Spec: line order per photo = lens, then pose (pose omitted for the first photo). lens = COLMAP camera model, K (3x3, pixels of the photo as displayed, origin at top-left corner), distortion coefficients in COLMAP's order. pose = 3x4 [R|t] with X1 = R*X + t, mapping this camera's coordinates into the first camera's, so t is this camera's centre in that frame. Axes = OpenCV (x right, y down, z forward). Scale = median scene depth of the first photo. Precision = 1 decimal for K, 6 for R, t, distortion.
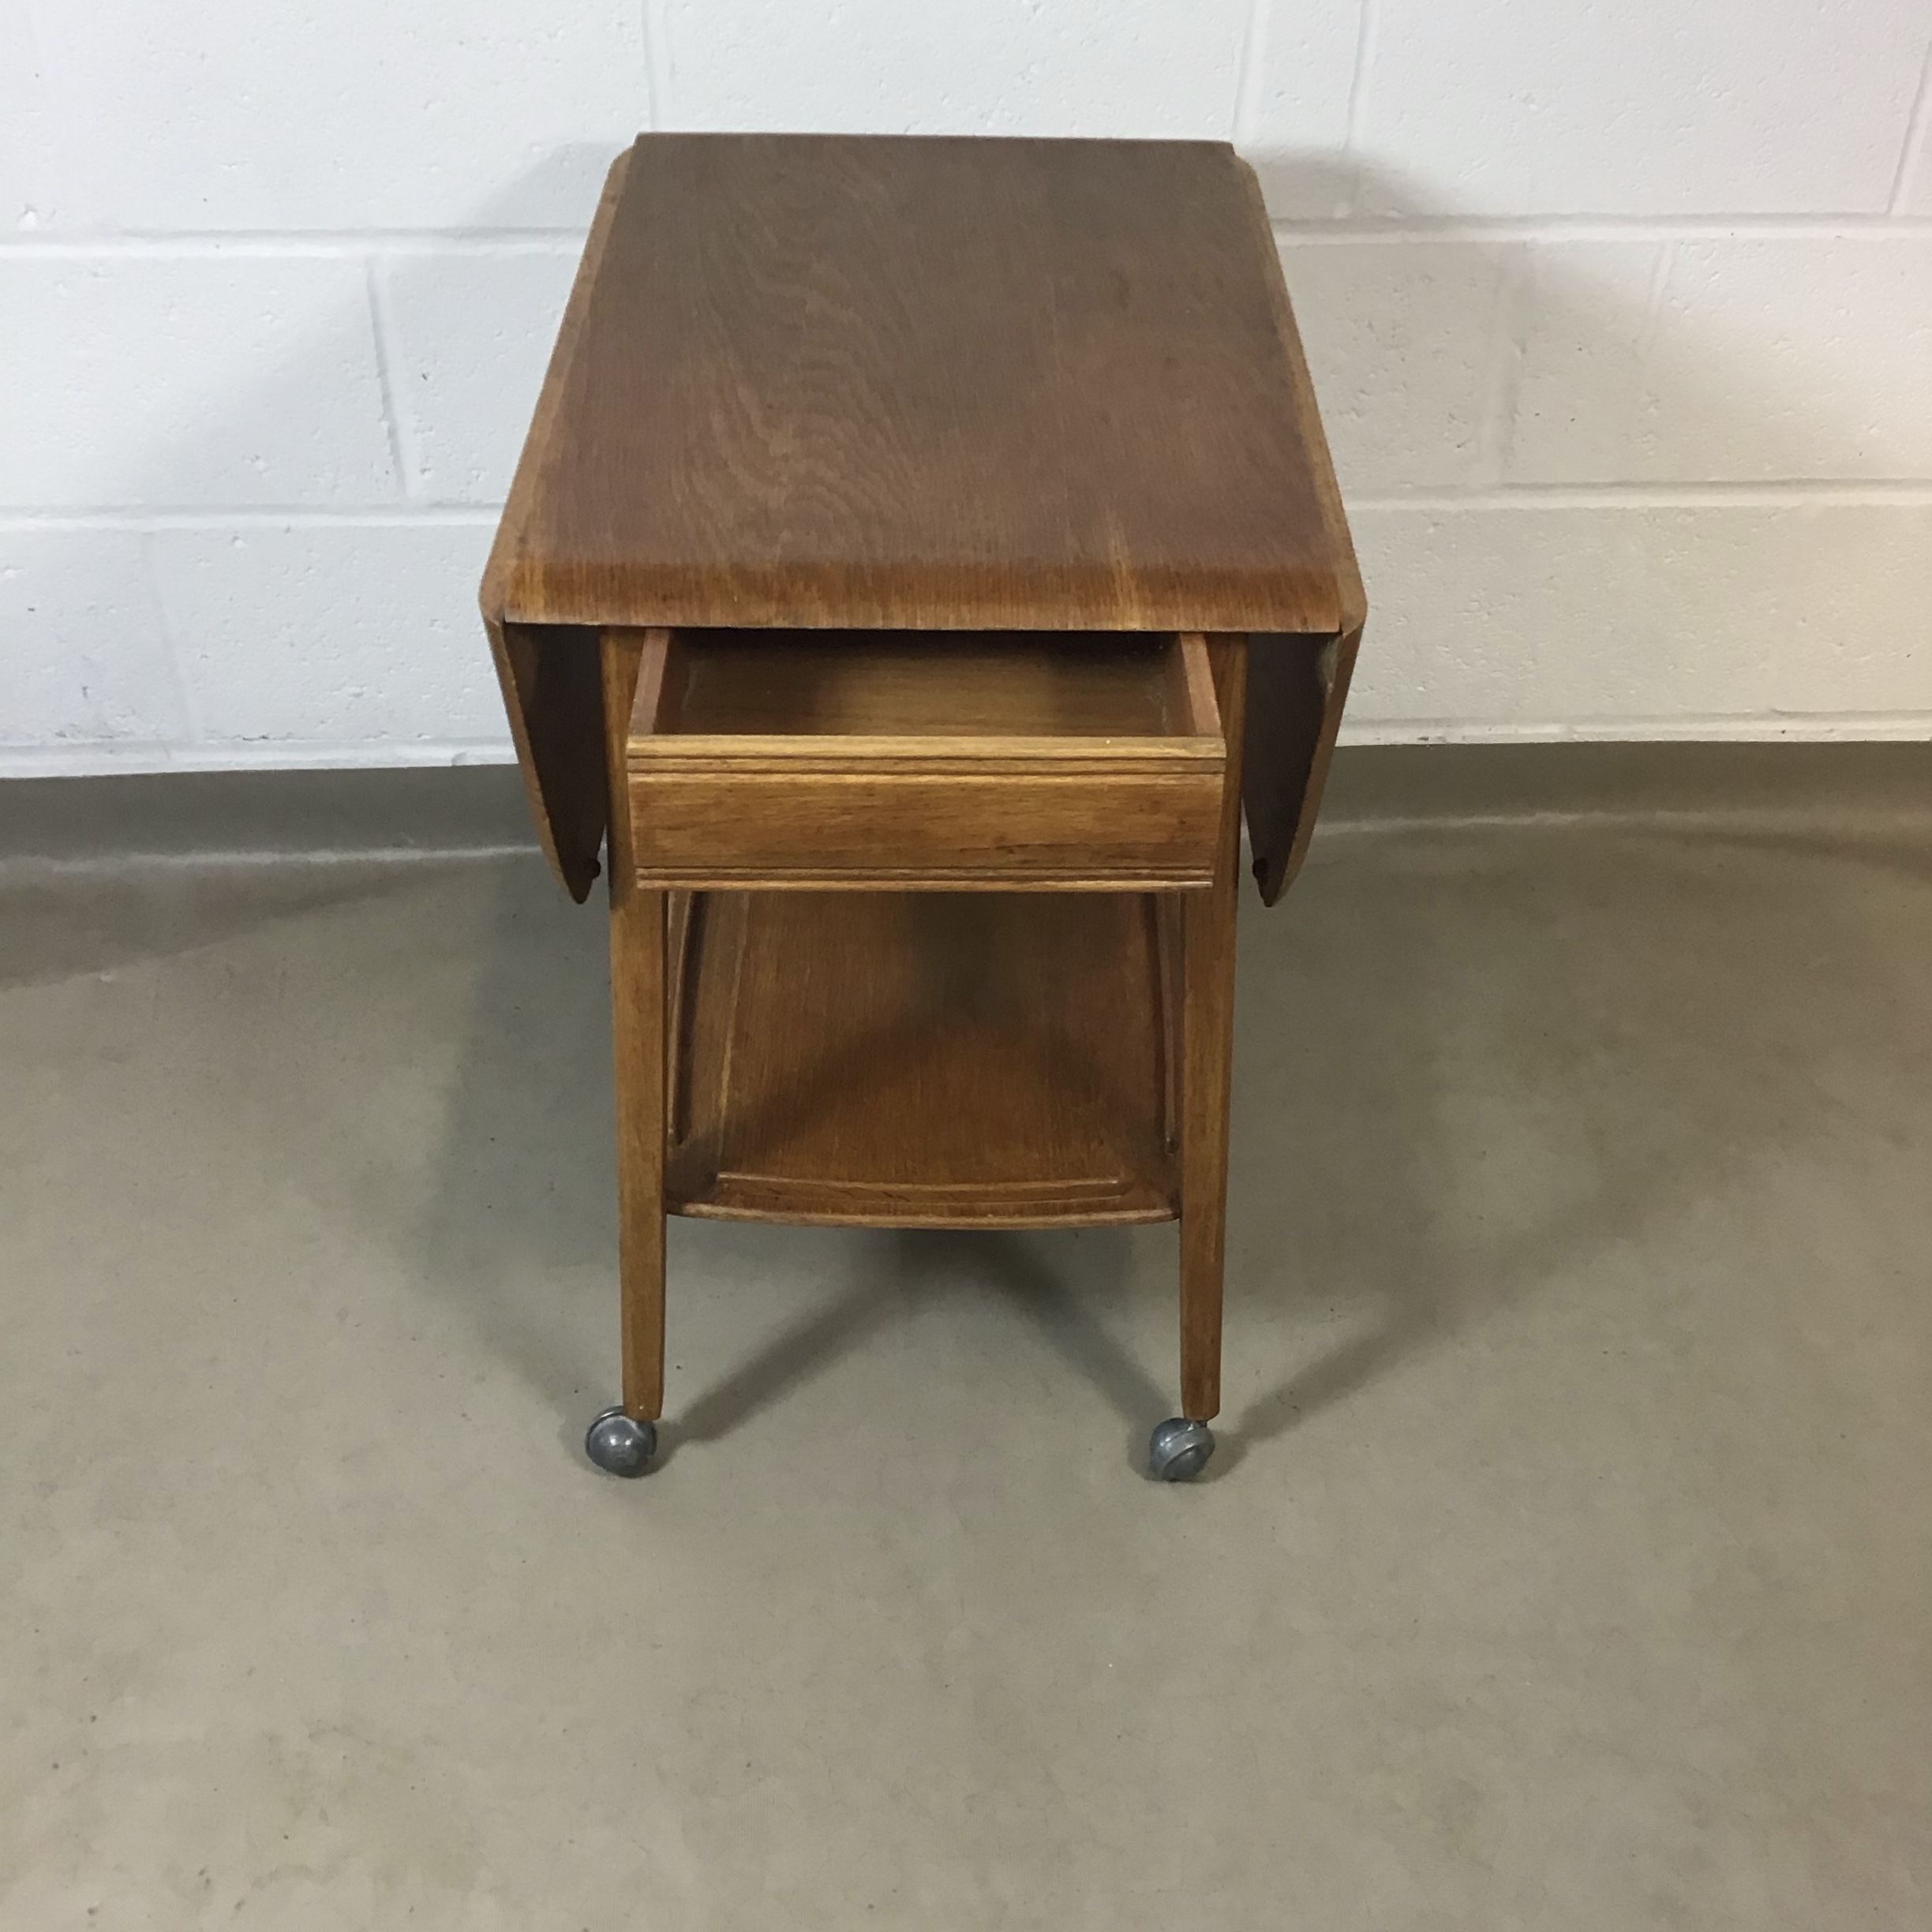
lens RADIAL K [[2245.8, 0, 948.5], [0, 2245.8, 932.5], [0, 0, 1]] dist [0.065926, 0.000000]
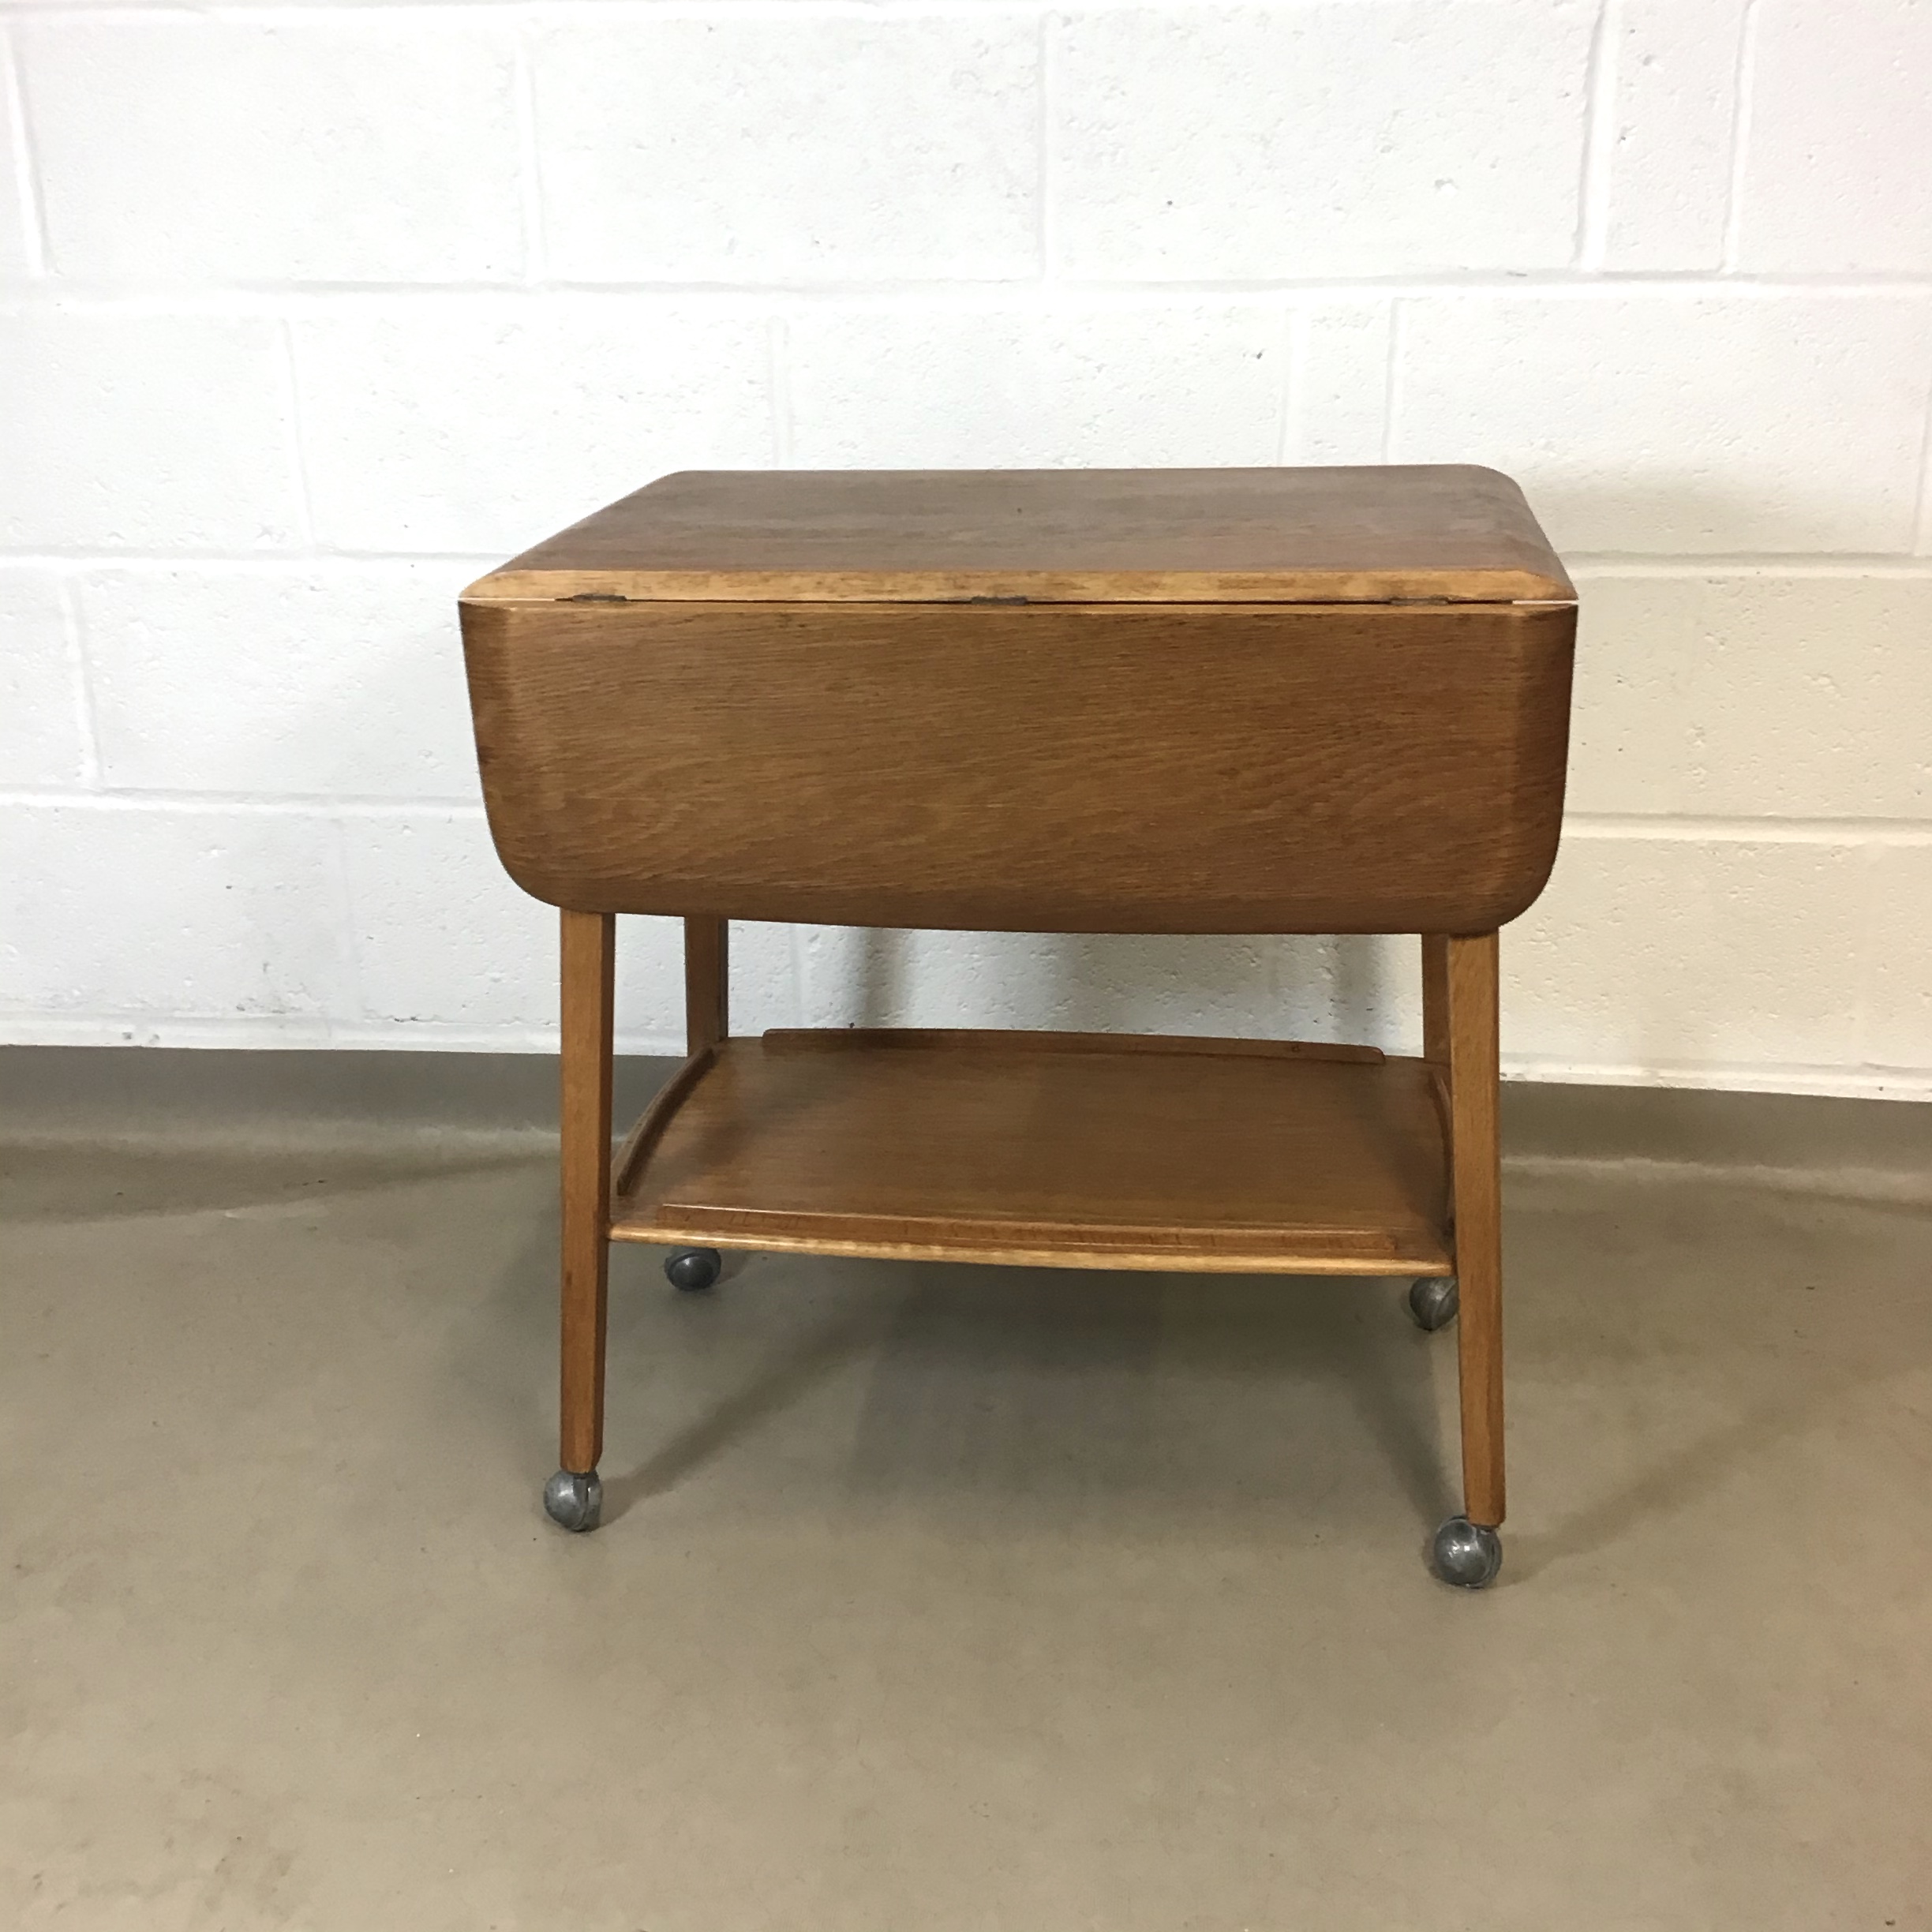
lens RADIAL K [[2245.8, 0, 970.5], [0, 2245.8, 991.6], [0, 0, 1]] dist [0.065926, 0.000000]
pose [[0.984224, 0.034924, -0.173445, 0.206006], [-0.086331, 0.950496, -0.298503, 0.273189], [0.154433, 0.308768, 0.938516, 0.007837]]
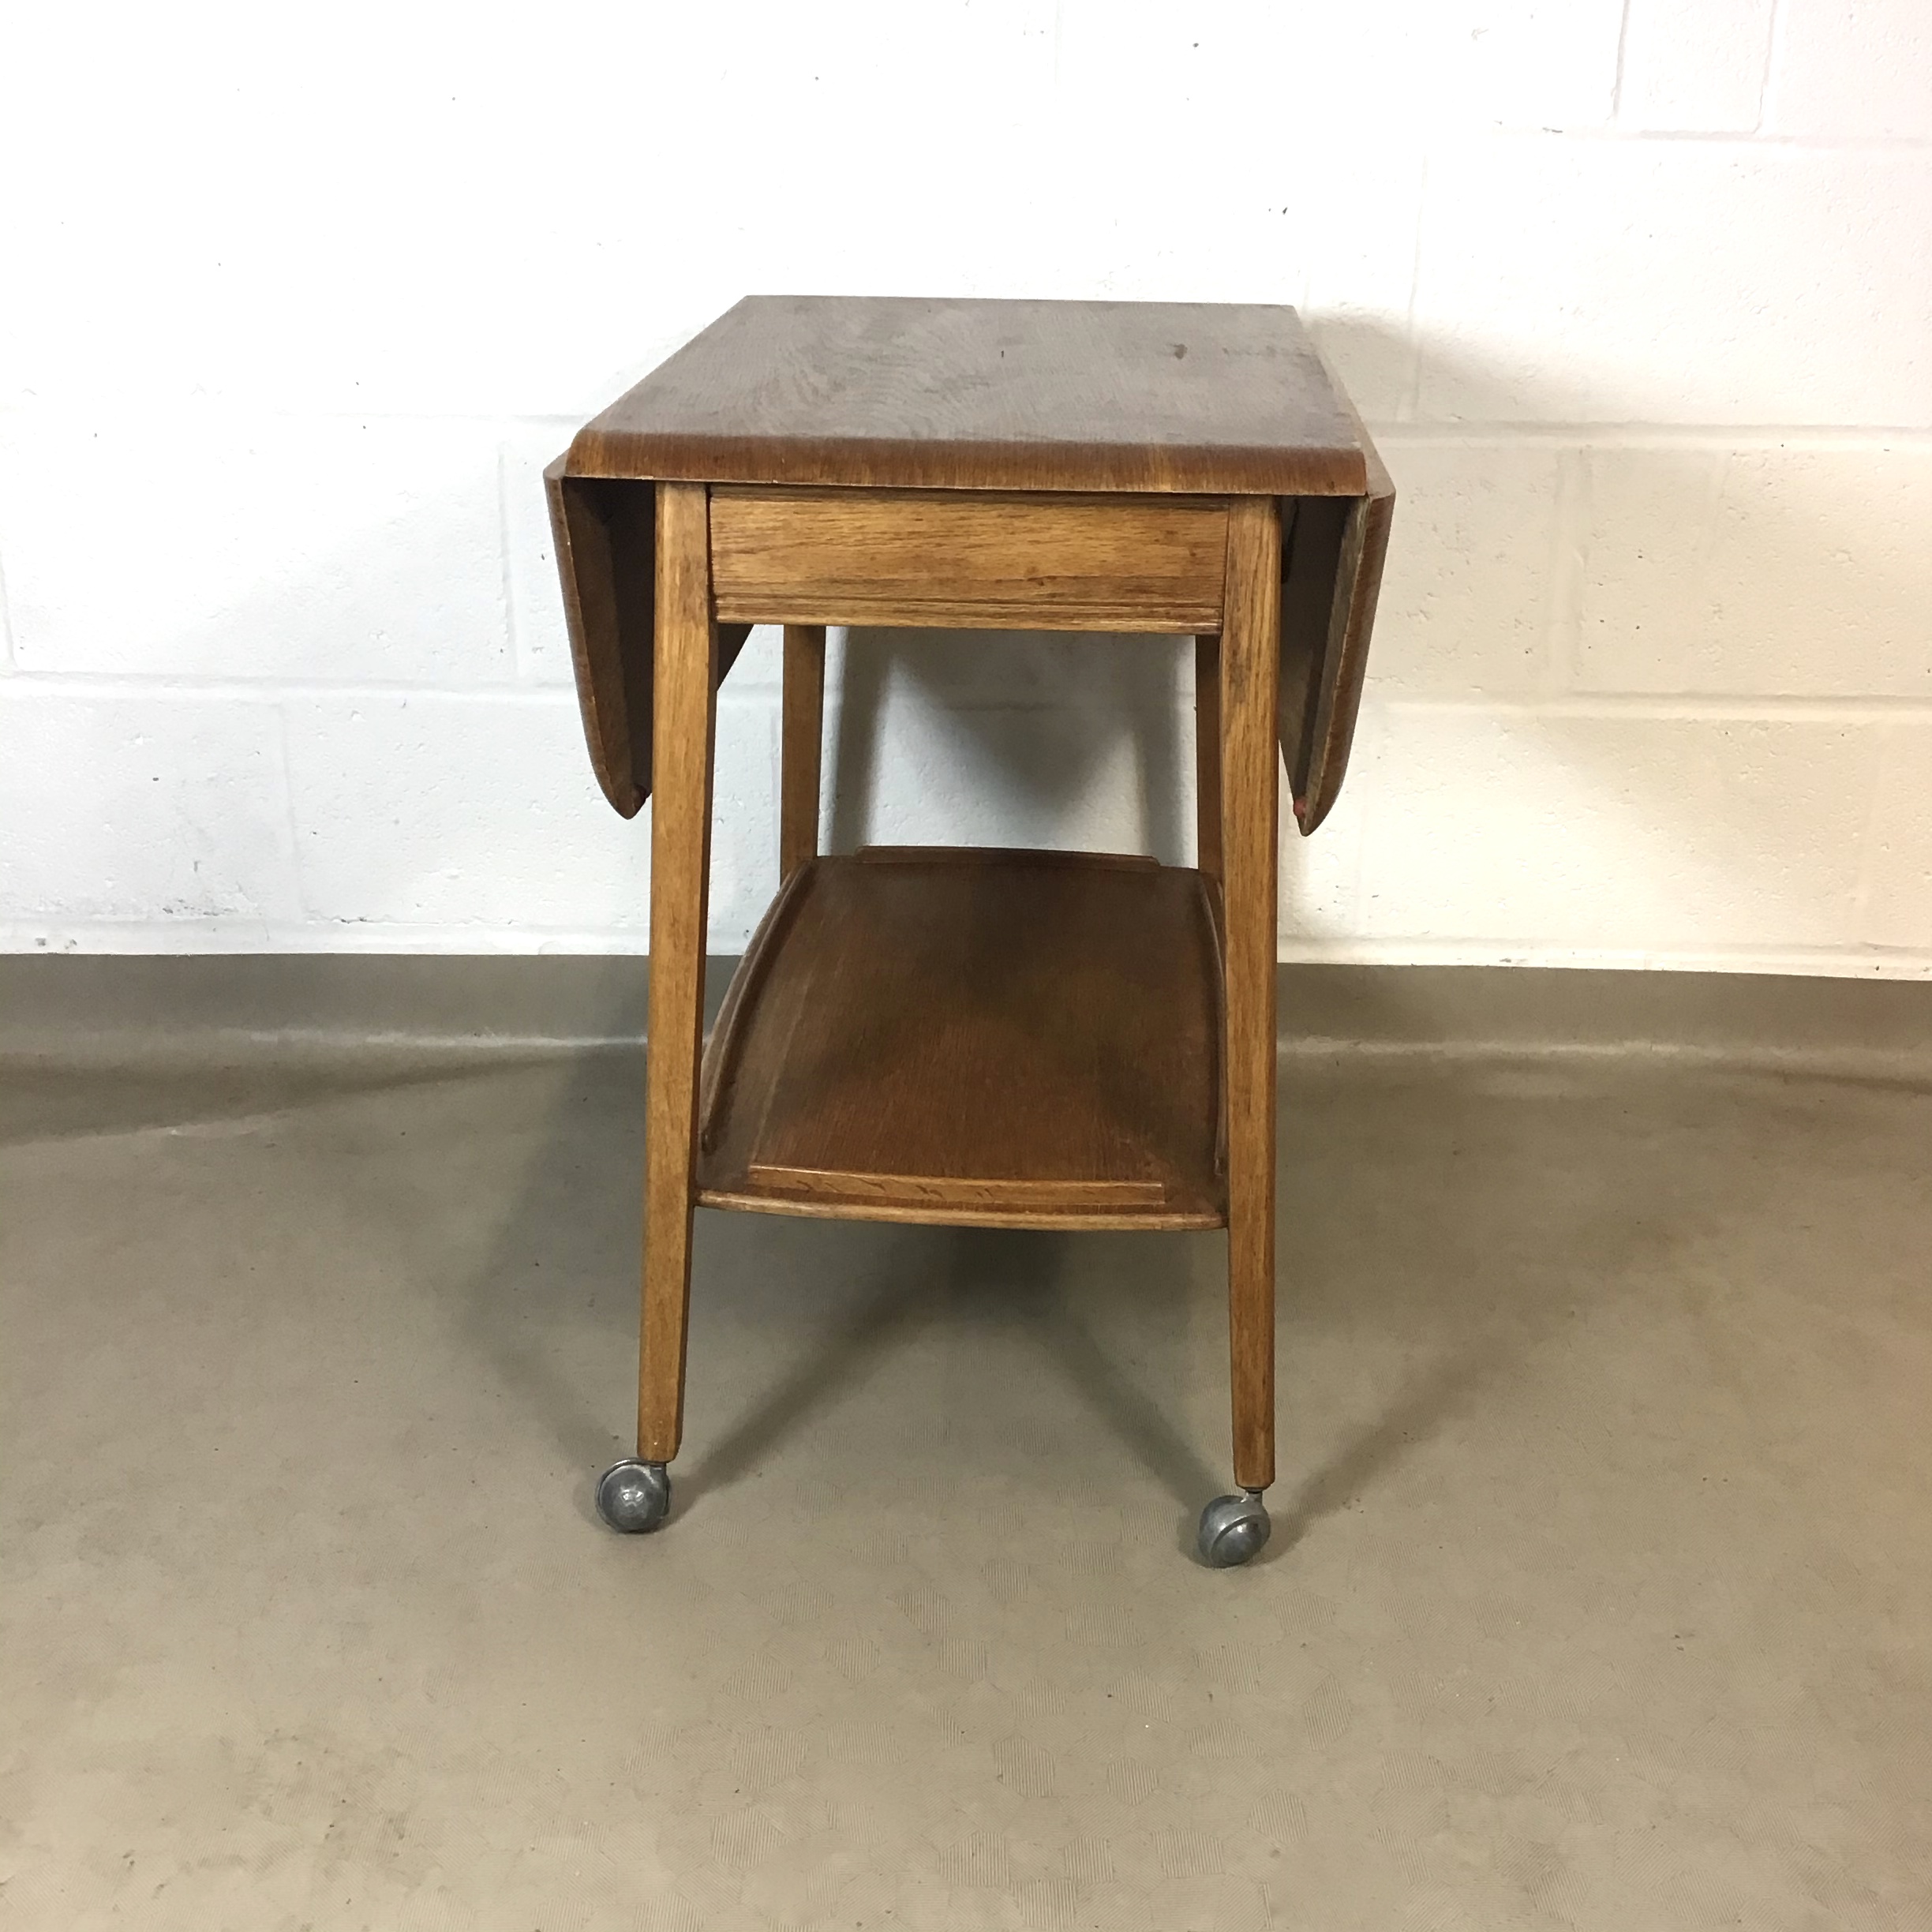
lens RADIAL K [[2245.8, 0, 953.4], [0, 2245.8, 977.3], [0, 0, 1]] dist [0.065926, 0.000000]
pose [[0.997640, 0.025195, -0.063866, 0.043149], [-0.041685, 0.961433, -0.271862, 0.274603], [0.054554, 0.273883, 0.960215, 0.047806]]
